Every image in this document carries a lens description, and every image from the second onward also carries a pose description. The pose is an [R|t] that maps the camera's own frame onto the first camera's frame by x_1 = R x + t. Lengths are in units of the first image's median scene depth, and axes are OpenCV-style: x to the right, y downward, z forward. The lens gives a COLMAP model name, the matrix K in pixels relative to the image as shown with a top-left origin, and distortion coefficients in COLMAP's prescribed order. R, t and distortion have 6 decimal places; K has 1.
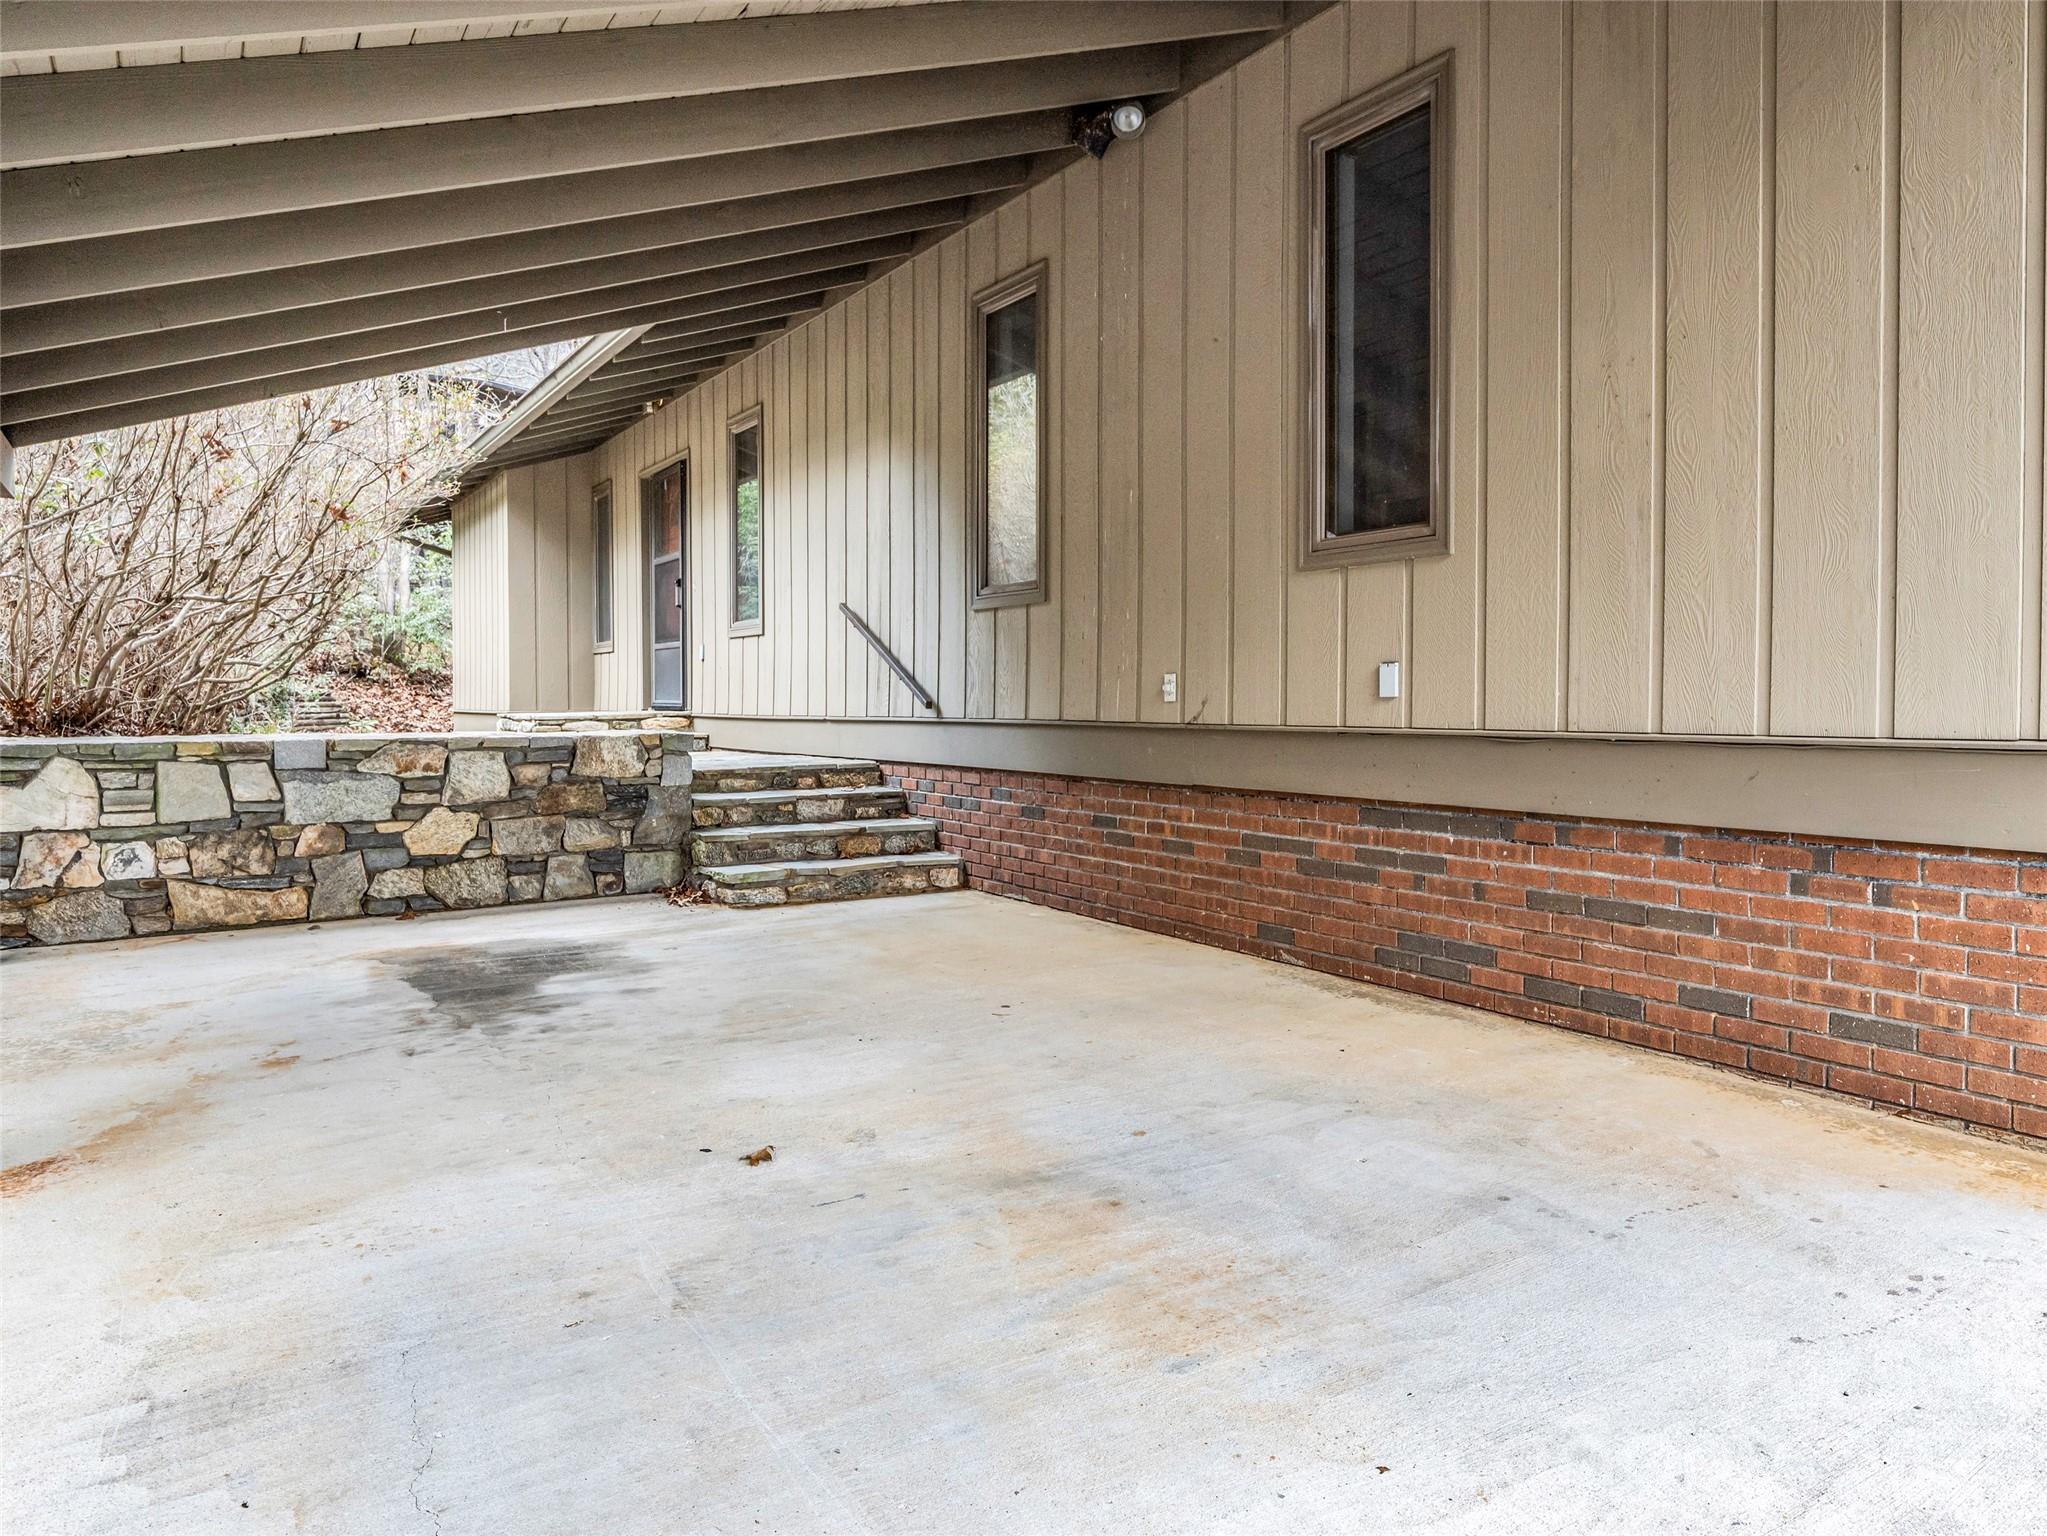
lens RADIAL K [[1321.3, 0, 1020.9], [0, 1321.3, 722.7], [0, 0, 1]] dist [-0.000509, -0.003098]
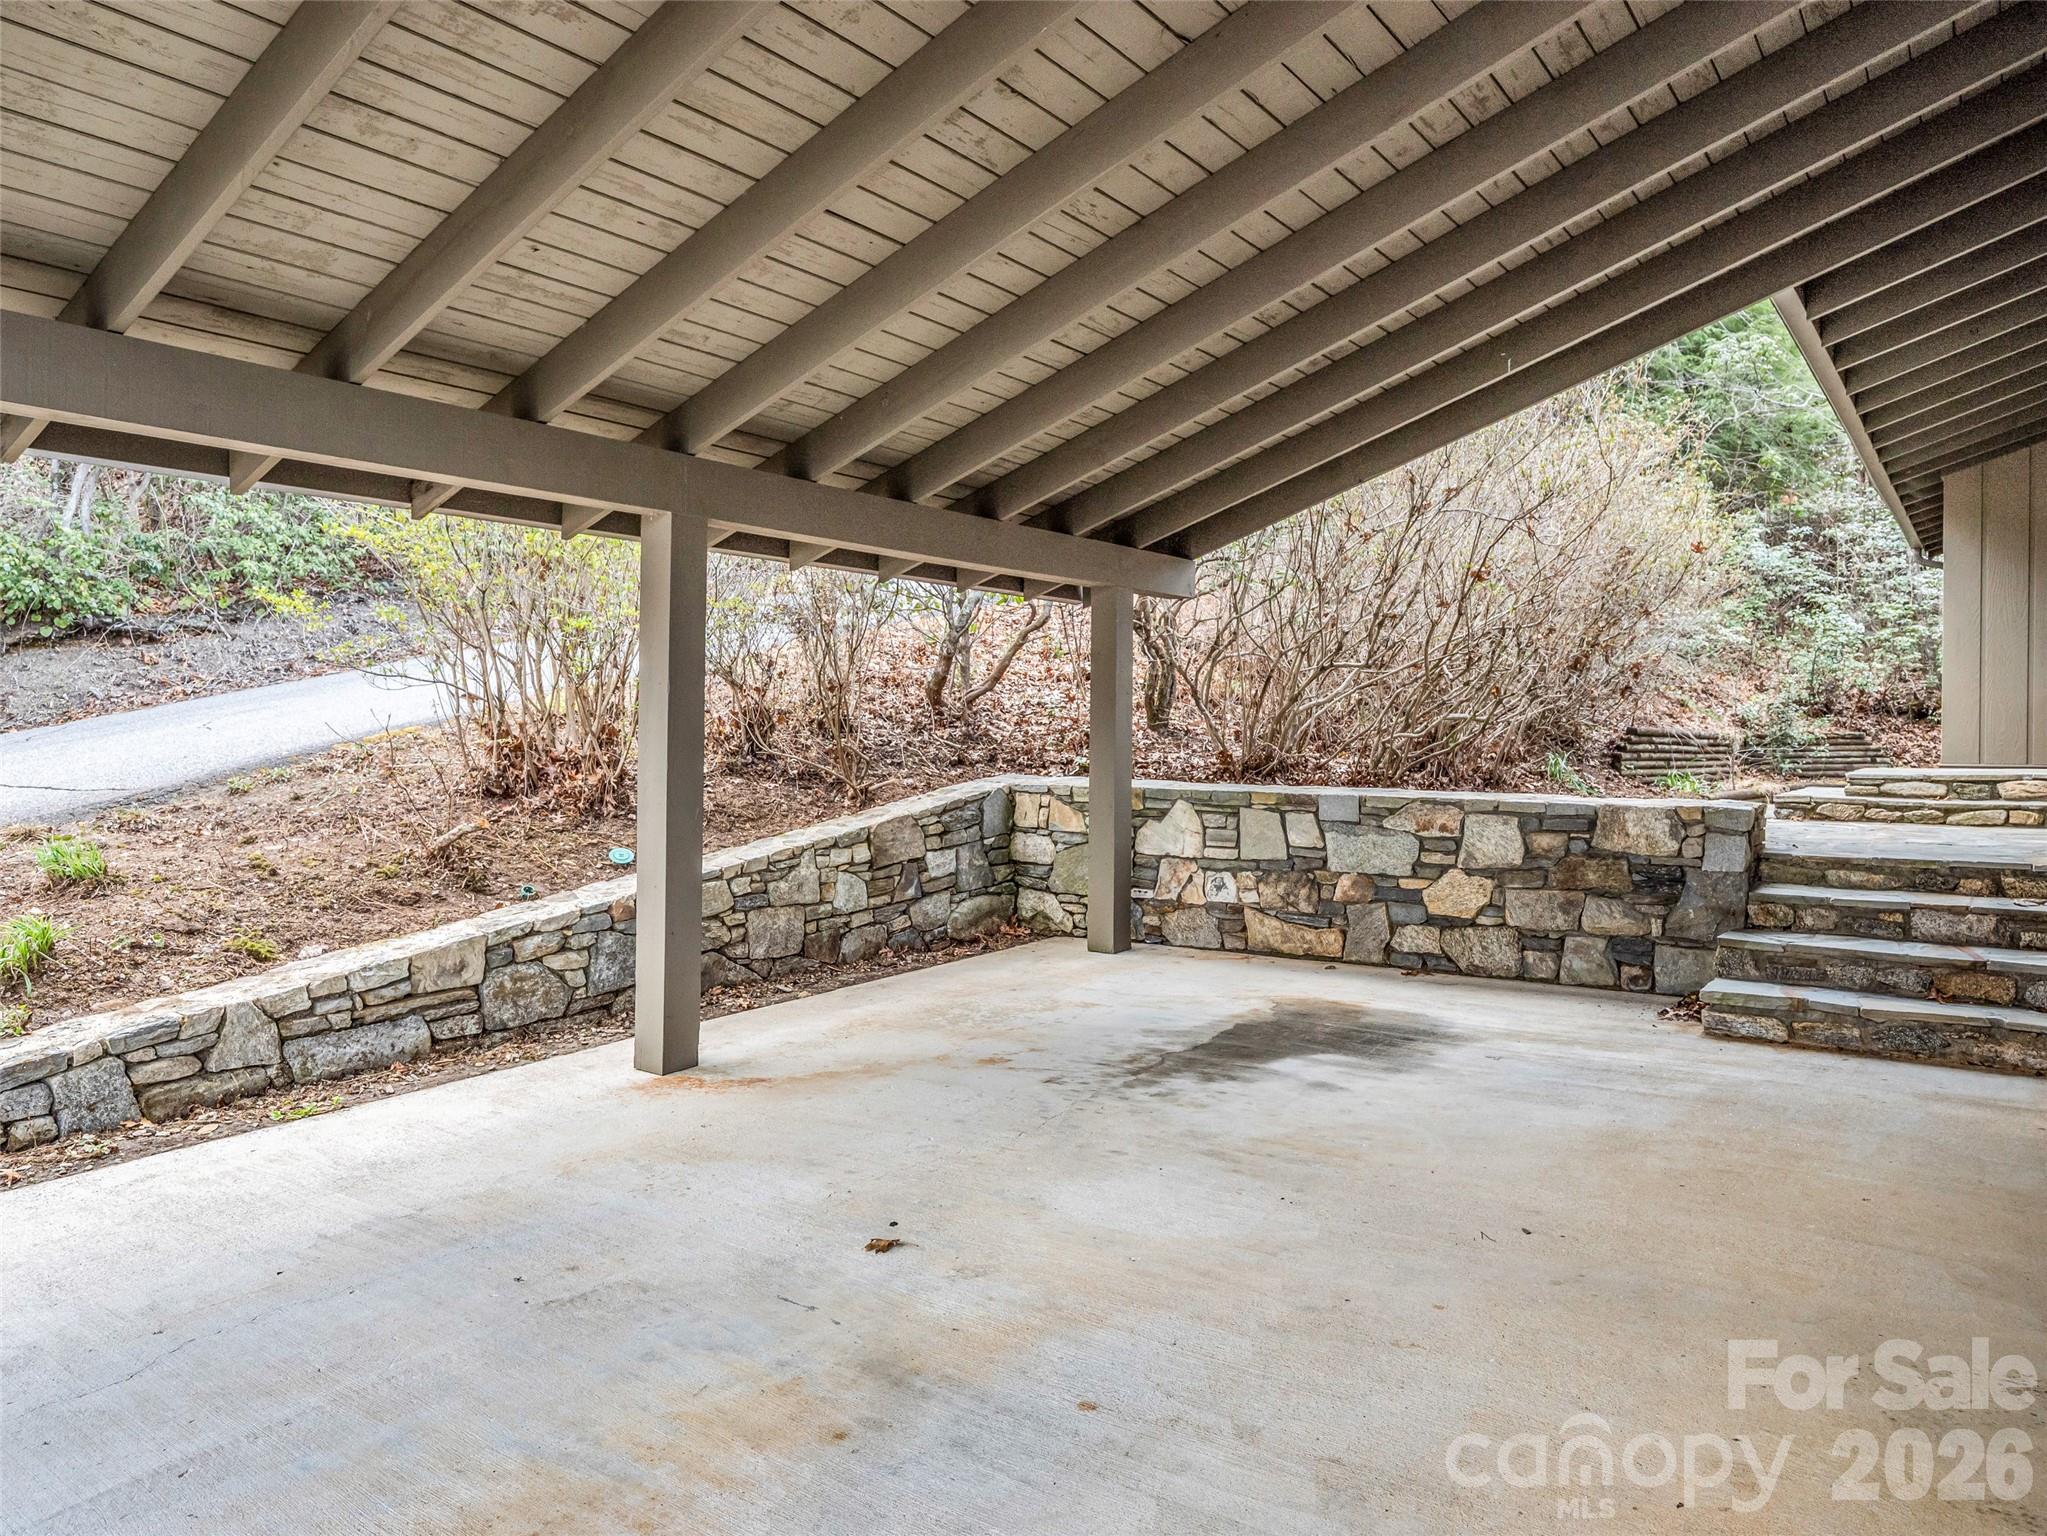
lens RADIAL K [[1321.3, 0, 1020.9], [0, 1321.3, 722.7], [0, 0, 1]] dist [-0.000509, -0.003098]
pose [[0.404671, -0.001148, -0.914462, 0.352280], [-0.023797, 0.999647, -0.011786, -0.027688], [0.914153, 0.026531, 0.404501, 0.312021]]
